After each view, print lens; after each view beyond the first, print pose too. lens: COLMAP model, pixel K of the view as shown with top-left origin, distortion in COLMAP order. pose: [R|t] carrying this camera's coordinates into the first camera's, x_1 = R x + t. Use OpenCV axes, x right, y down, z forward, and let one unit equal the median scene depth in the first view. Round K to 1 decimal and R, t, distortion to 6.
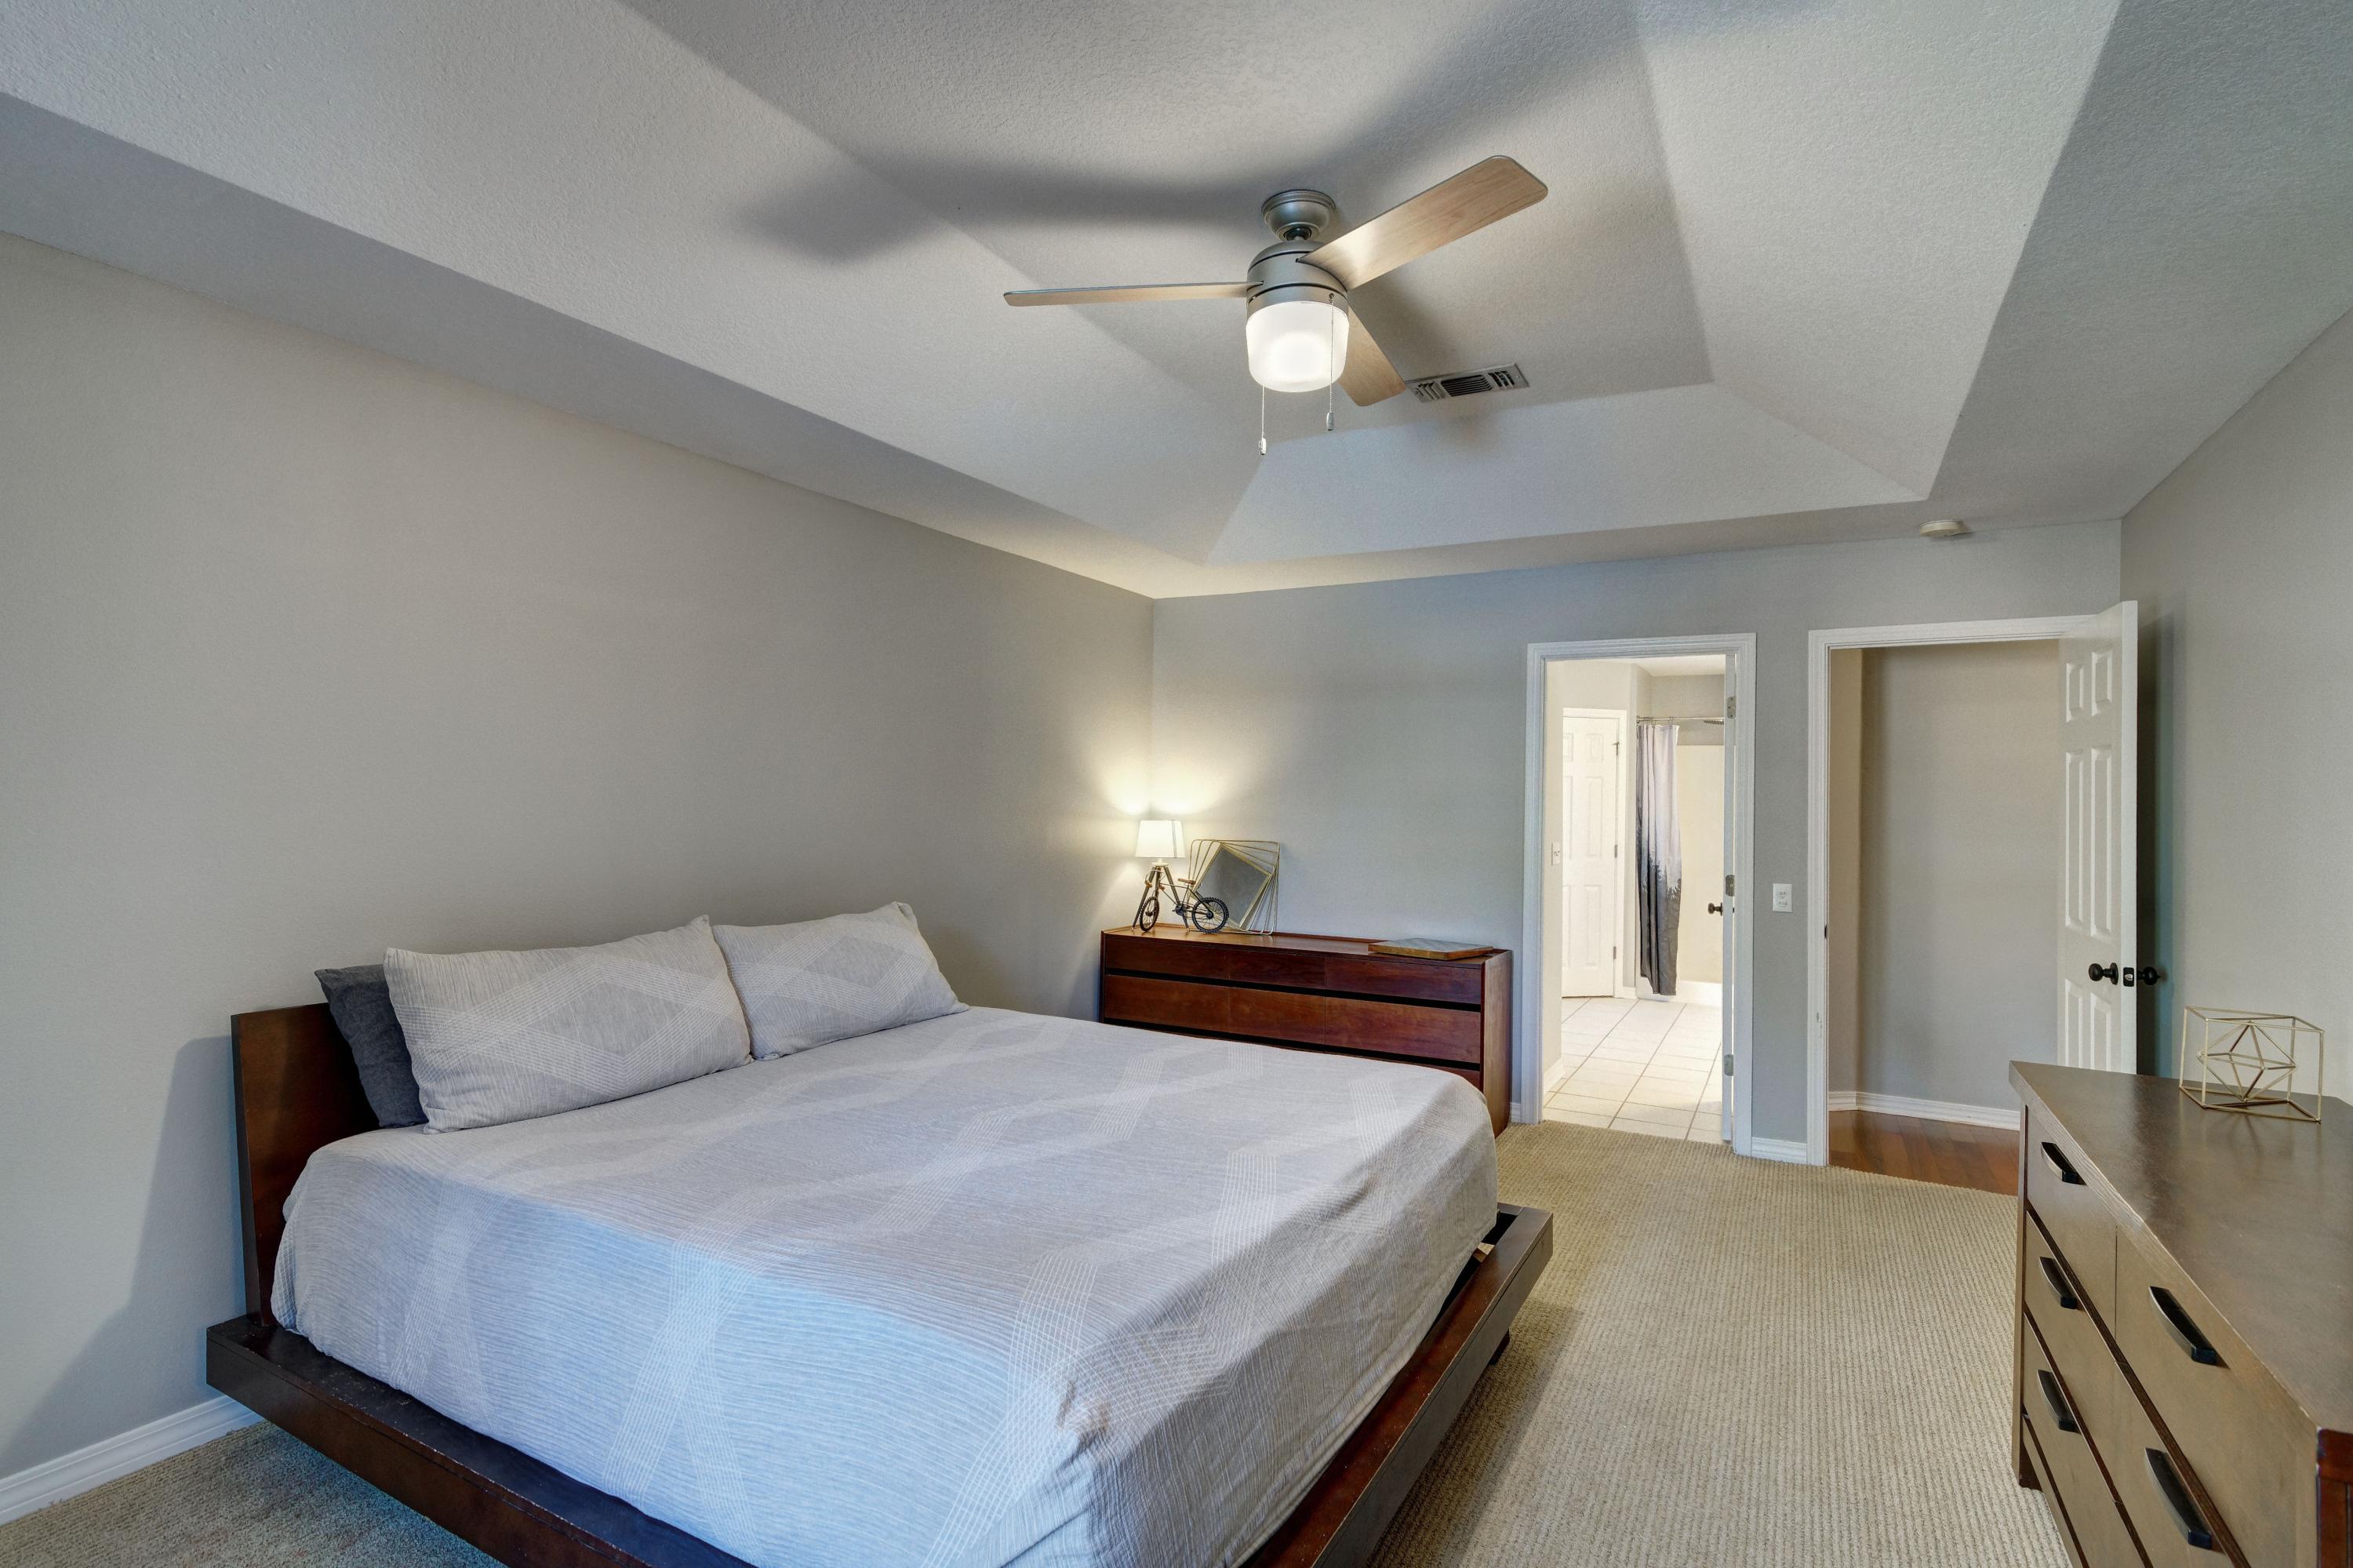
lens RADIAL K [[1124.3, 0, 1176.5], [0, 1124.3, 784.0], [0, 0, 1]] dist [0.003462, -0.000207]
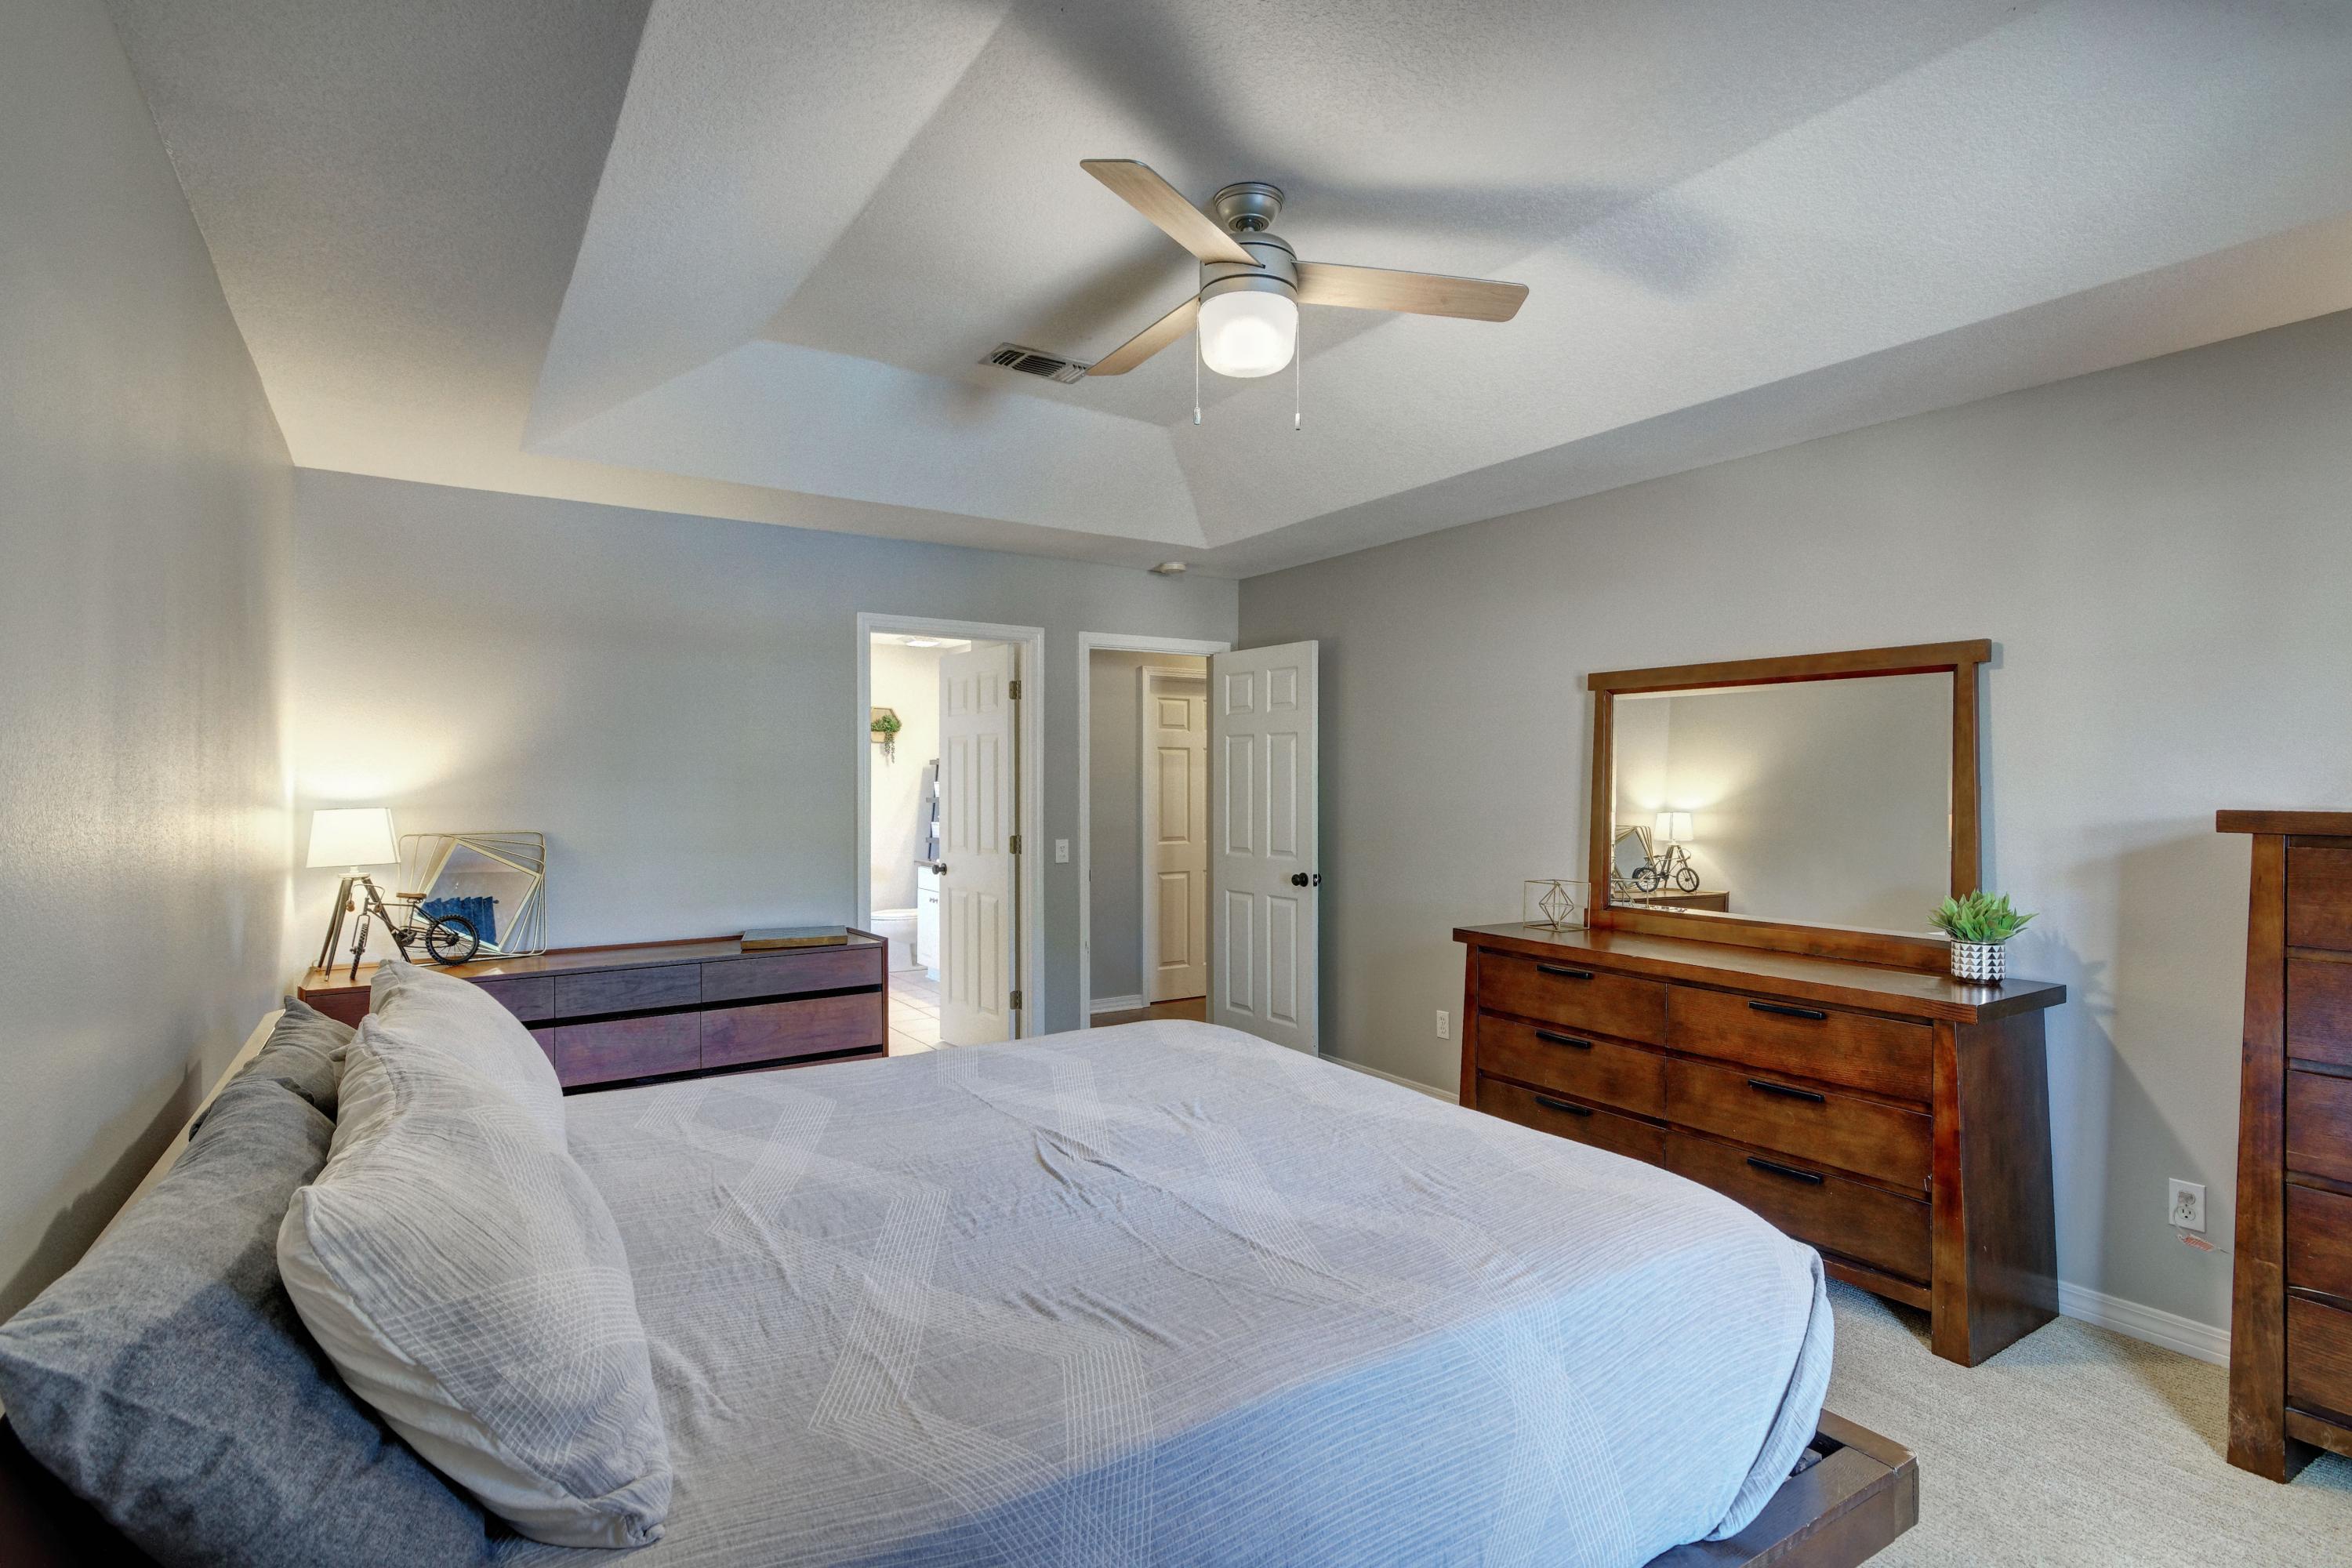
lens RADIAL K [[1158.5, 0, 1181.5], [0, 1158.5, 779.8], [0, 0, 1]] dist [0.009238, 0.000089]
pose [[0.460665, -0.014648, 0.887453, -0.507207], [-0.002708, 0.999836, 0.017909, 0.002109], [-0.887570, -0.010654, 0.460549, 0.321961]]
